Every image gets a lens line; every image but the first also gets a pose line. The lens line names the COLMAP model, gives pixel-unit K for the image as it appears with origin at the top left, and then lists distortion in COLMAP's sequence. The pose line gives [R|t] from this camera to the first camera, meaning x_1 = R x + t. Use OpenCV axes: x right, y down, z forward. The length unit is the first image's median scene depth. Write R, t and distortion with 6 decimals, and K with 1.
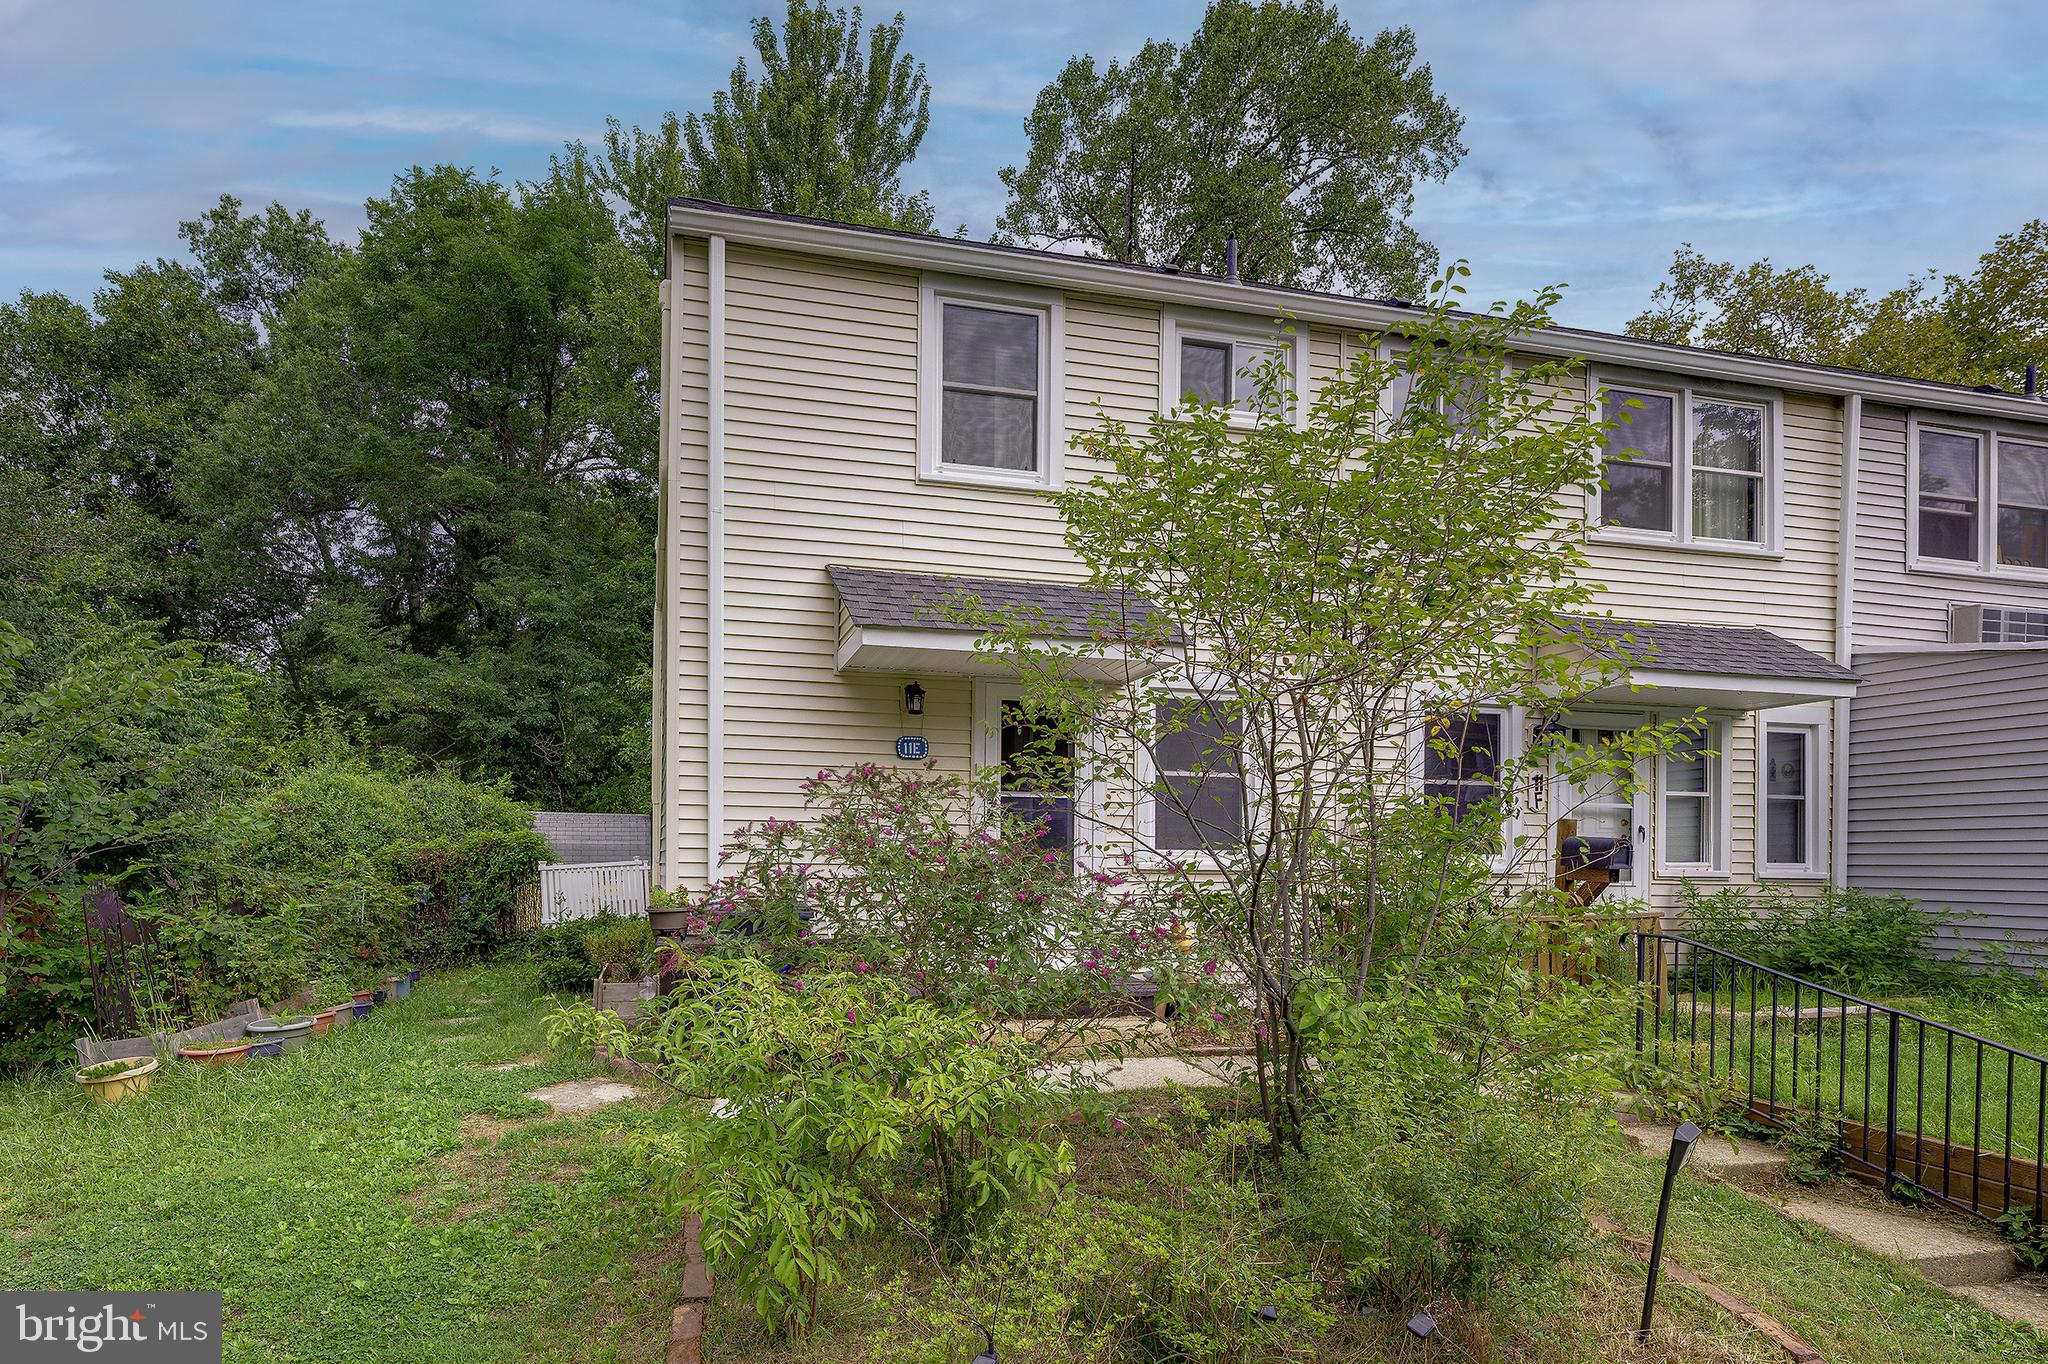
lens RADIAL K [[1069.7, 0, 1023.8], [0, 1069.7, 868.7], [0, 0, 1]] dist [0.003146, -0.002487]
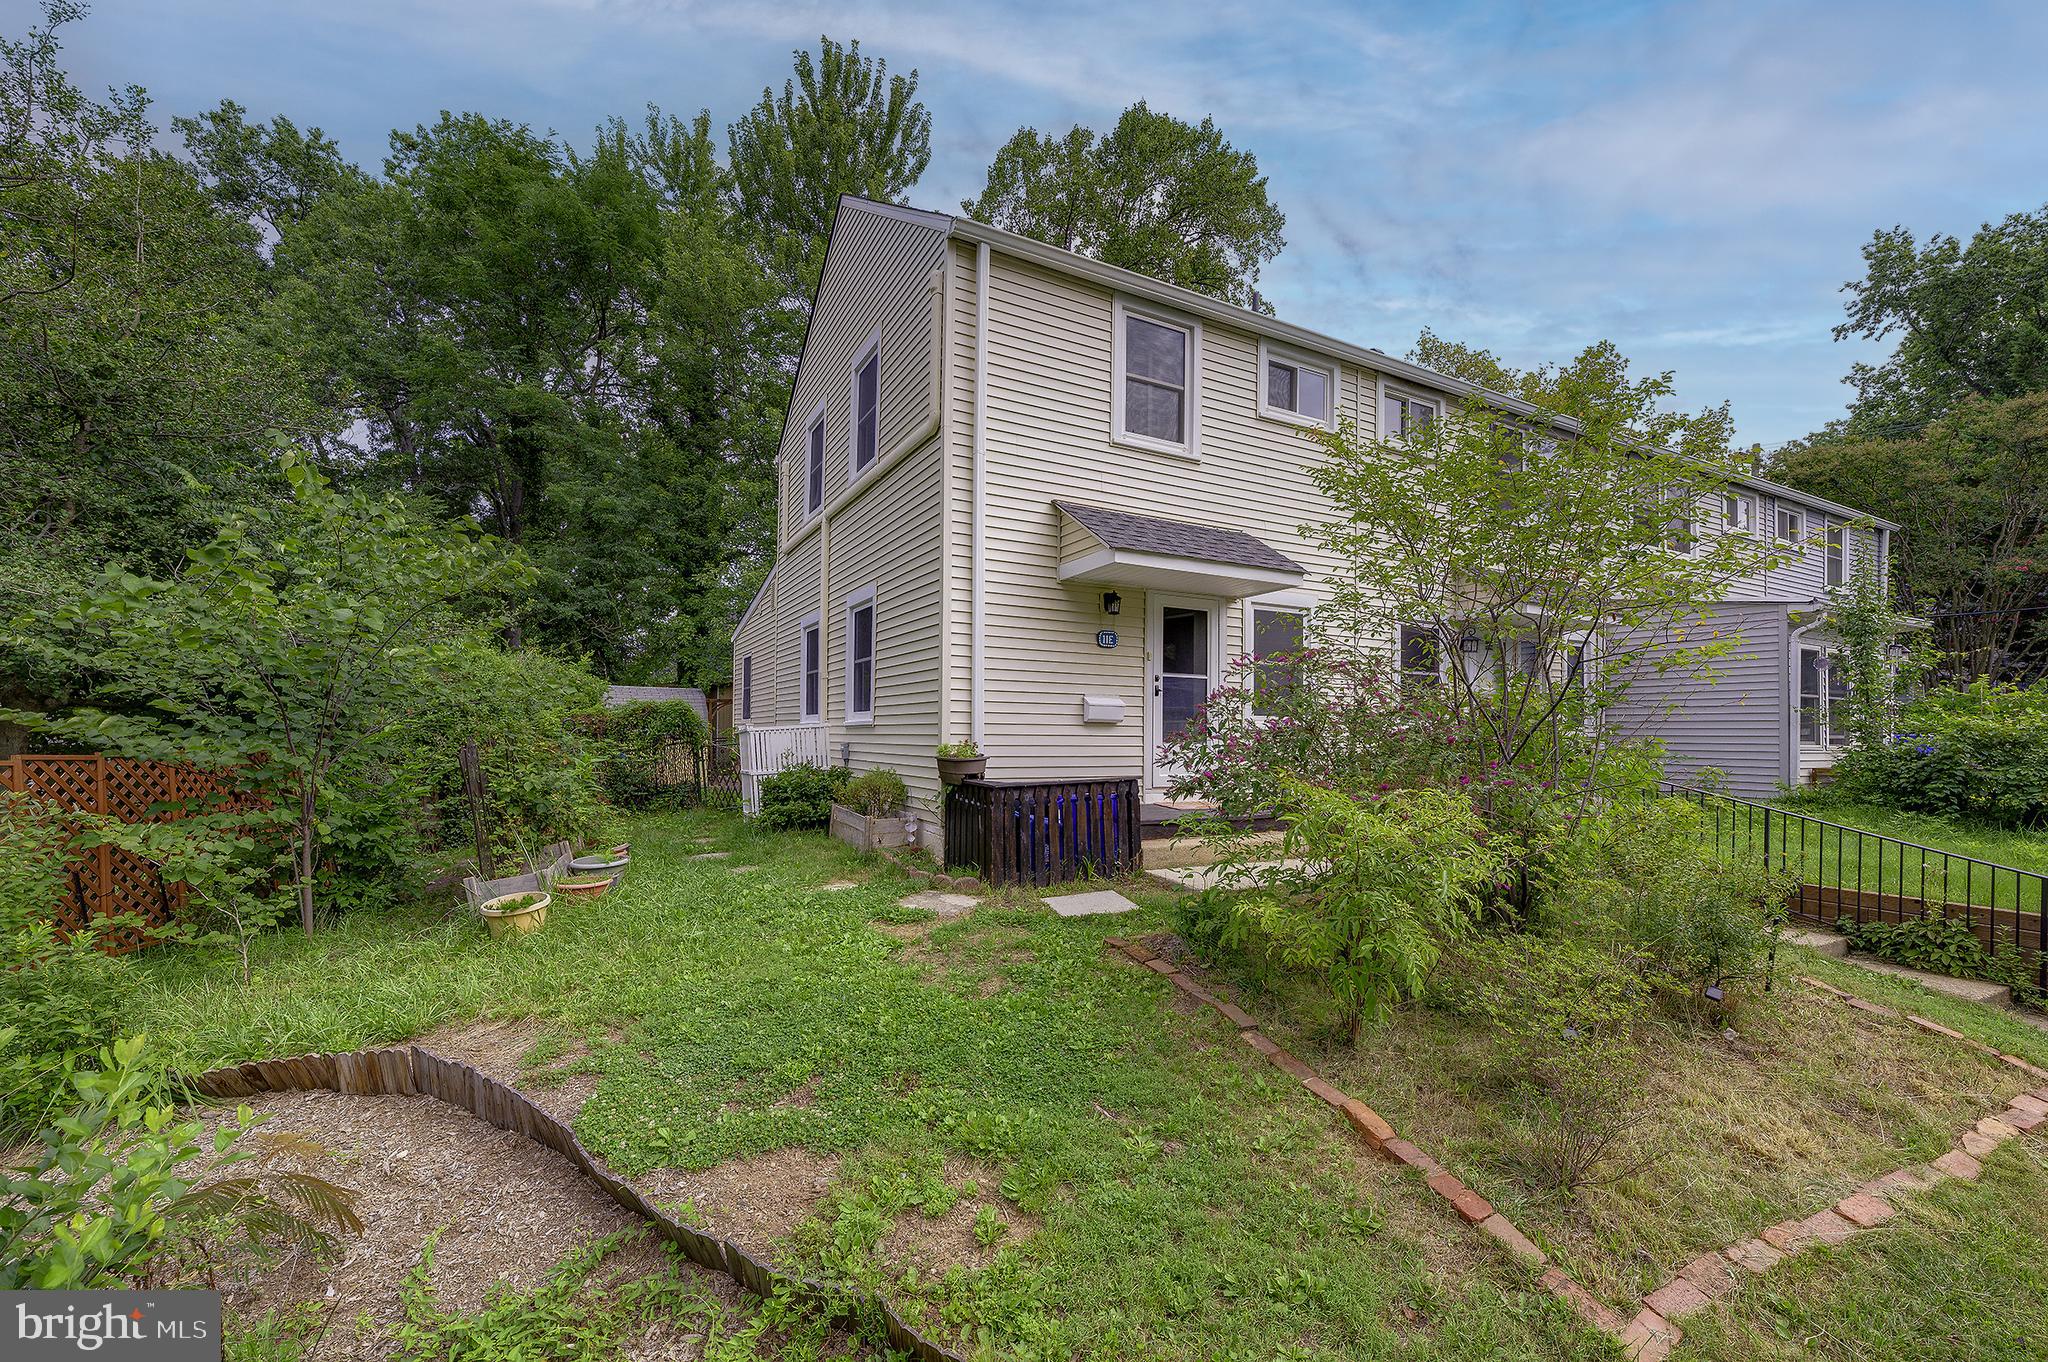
lens RADIAL K [[828.8, 0, 1021.5], [0, 828.8, 733.3], [0, 0, 1]] dist [-0.000741, 0.000240]
pose [[0.965282, 0.000043, 0.261210, -0.247430], [0.001863, 0.999973, -0.007048, 0.006696], [-0.261204, 0.007290, 0.965256, 0.008275]]
